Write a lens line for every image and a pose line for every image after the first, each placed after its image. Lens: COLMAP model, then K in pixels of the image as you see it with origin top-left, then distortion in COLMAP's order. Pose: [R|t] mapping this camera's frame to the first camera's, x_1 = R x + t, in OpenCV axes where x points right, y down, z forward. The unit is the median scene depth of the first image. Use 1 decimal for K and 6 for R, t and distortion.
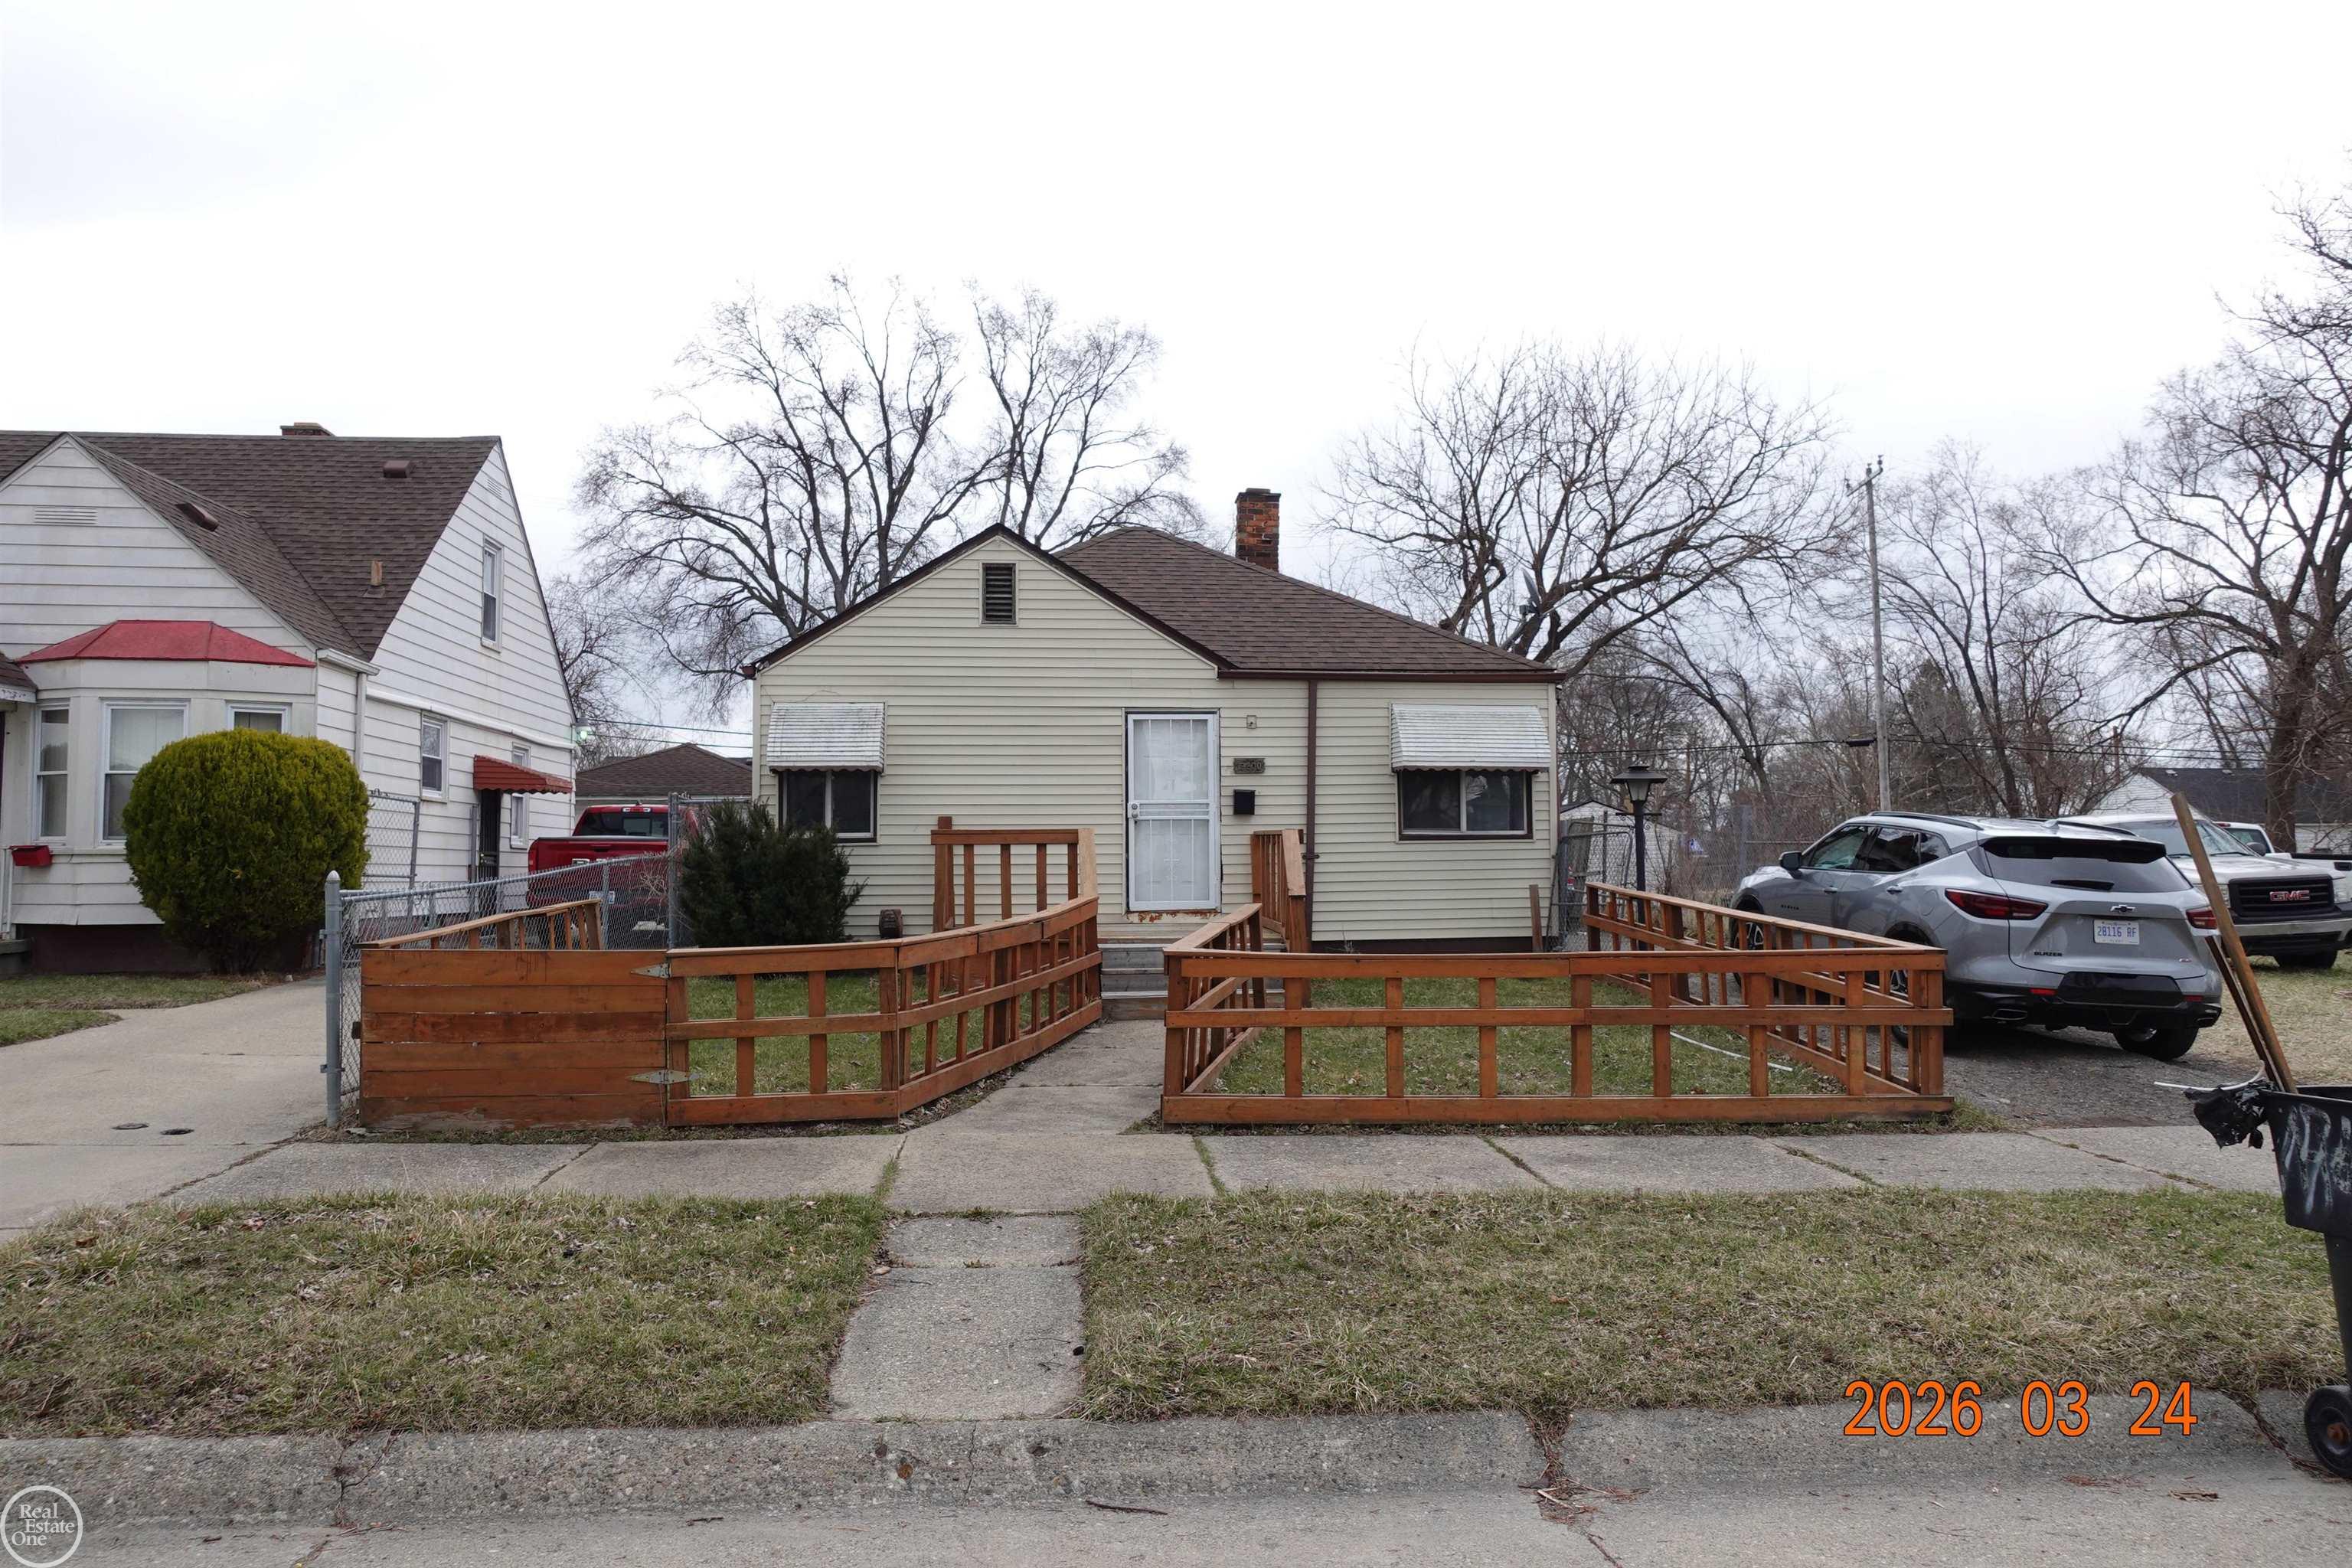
lens RADIAL K [[1621.2, 0, 1176.0], [0, 1621.2, 784.0], [0, 0, 1]] dist [-0.001026, 0.002115]
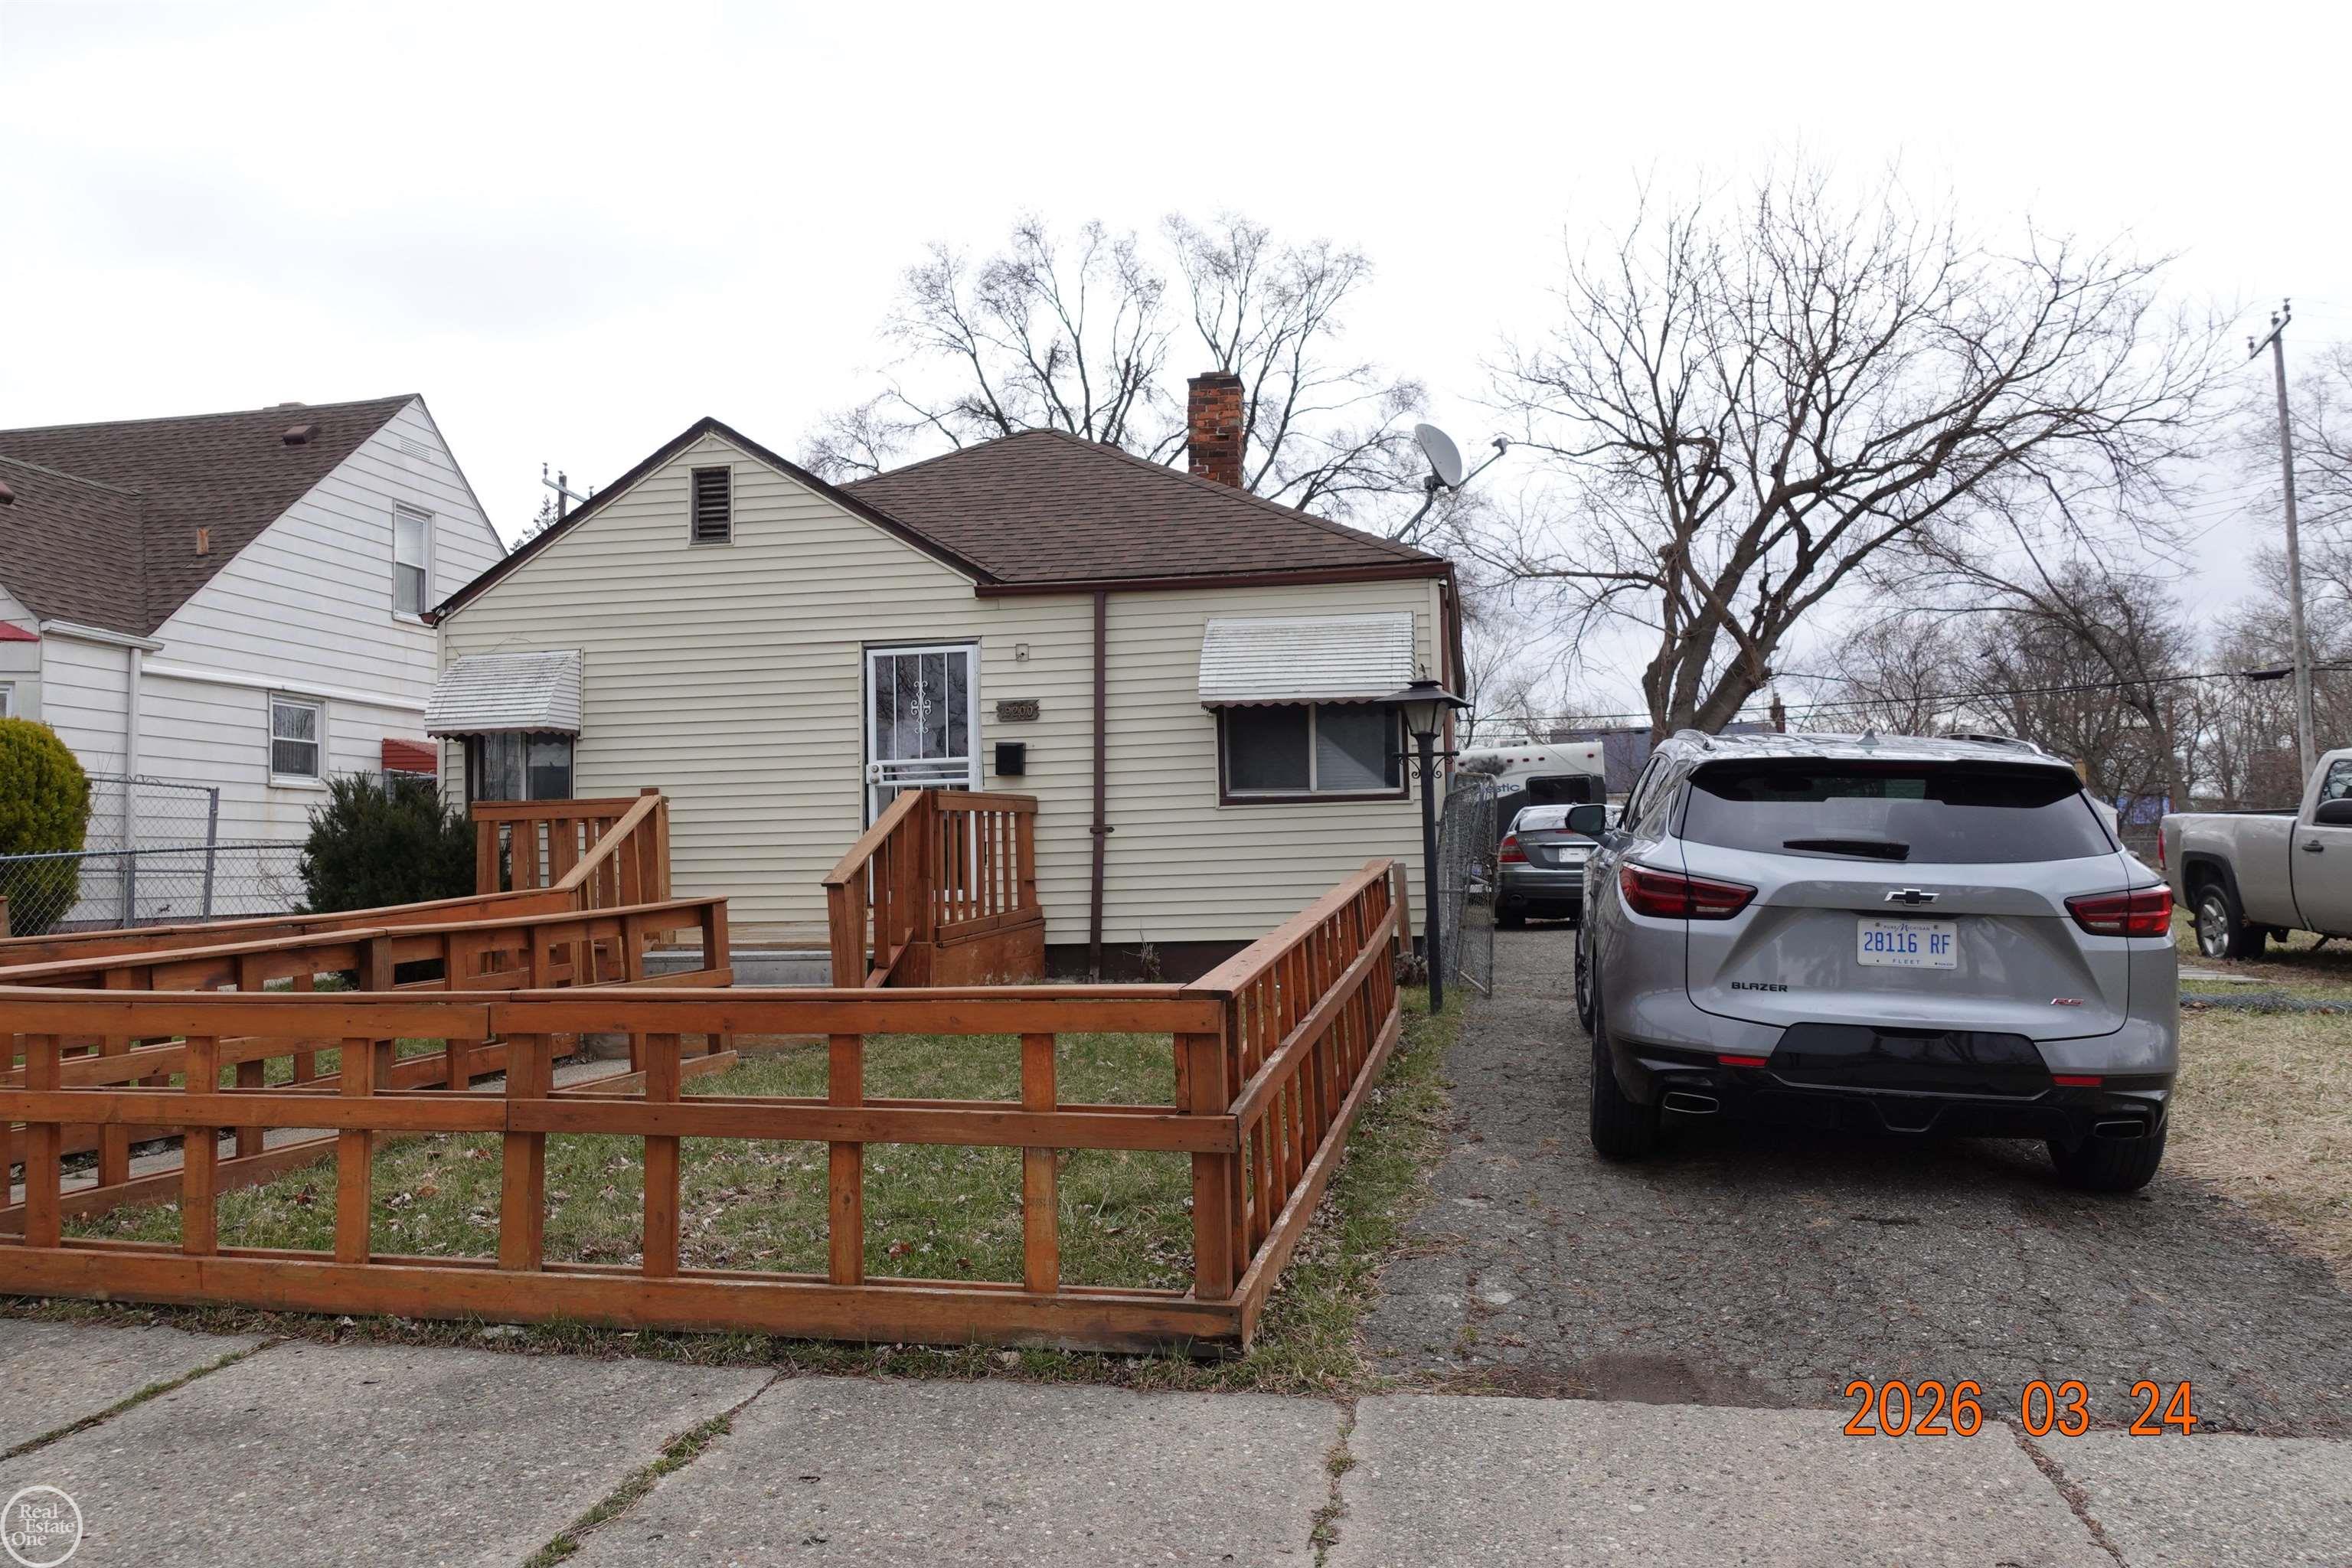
lens RADIAL K [[1621.2, 0, 1176.0], [0, 1621.2, 784.0], [0, 0, 1]] dist [-0.001026, 0.002115]
pose [[0.963081, -0.026021, -0.267952, 0.316014], [0.028199, 0.999593, 0.004283, 0.021569], [0.267732, -0.011681, 0.963423, 0.292977]]
